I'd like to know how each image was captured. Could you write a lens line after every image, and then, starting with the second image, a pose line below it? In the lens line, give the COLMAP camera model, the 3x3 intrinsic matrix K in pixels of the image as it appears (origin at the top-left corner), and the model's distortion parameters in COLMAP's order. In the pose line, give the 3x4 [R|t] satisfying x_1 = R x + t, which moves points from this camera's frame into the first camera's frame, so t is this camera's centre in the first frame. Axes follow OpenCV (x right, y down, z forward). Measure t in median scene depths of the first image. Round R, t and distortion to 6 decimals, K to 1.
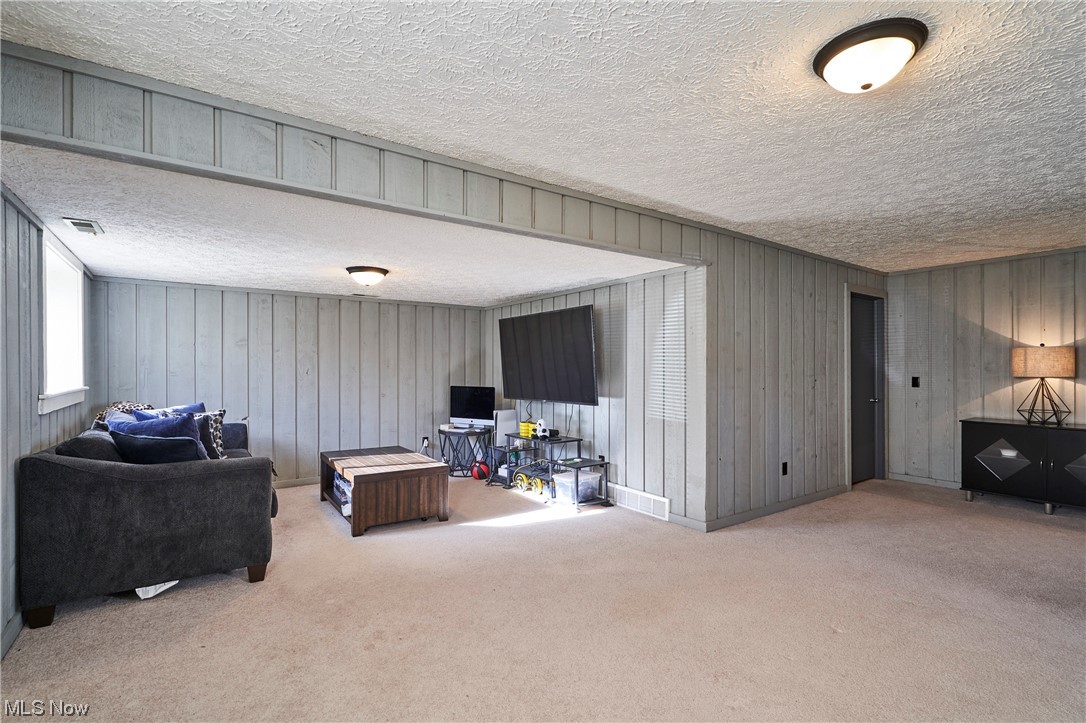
lens RADIAL K [[503.2, 0, 542.0], [0, 503.2, 365.3], [0, 0, 1]] dist [-0.003858, 0.001499]
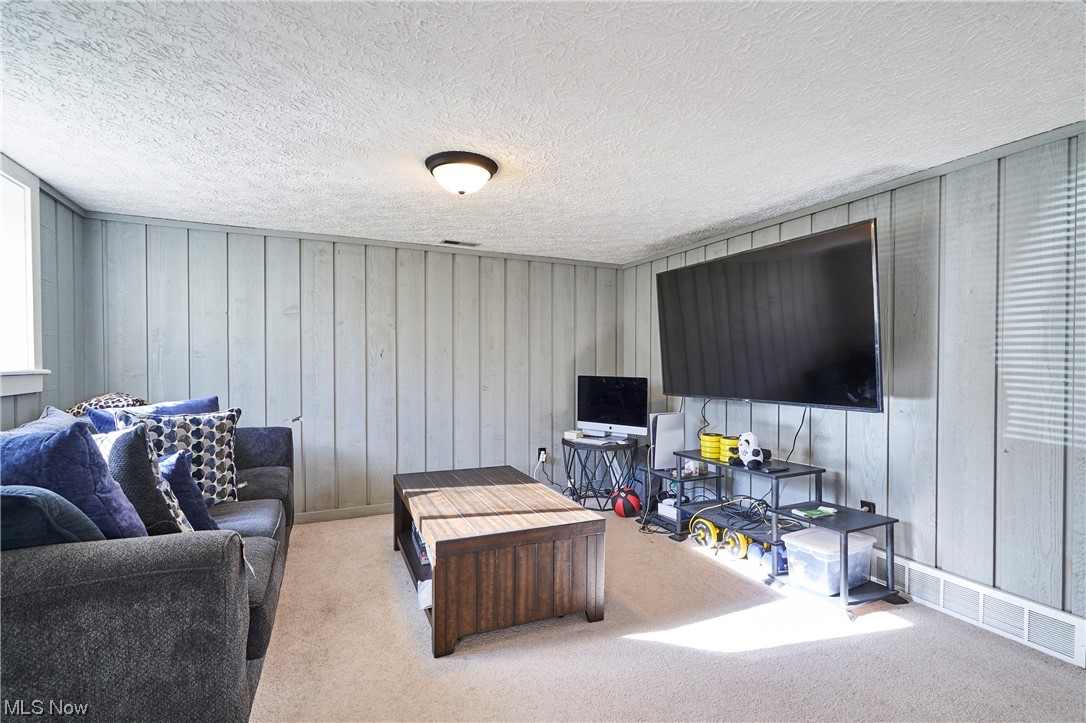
lens RADIAL K [[503.2, 0, 543.6], [0, 503.2, 362.5], [0, 0, 1]] dist [-0.003858, 0.001499]
pose [[0.983627, 0.002207, -0.180205, -0.131328], [-0.001111, 0.999980, 0.006185, 0.023408], [0.180215, -0.005883, 0.983610, 0.390646]]
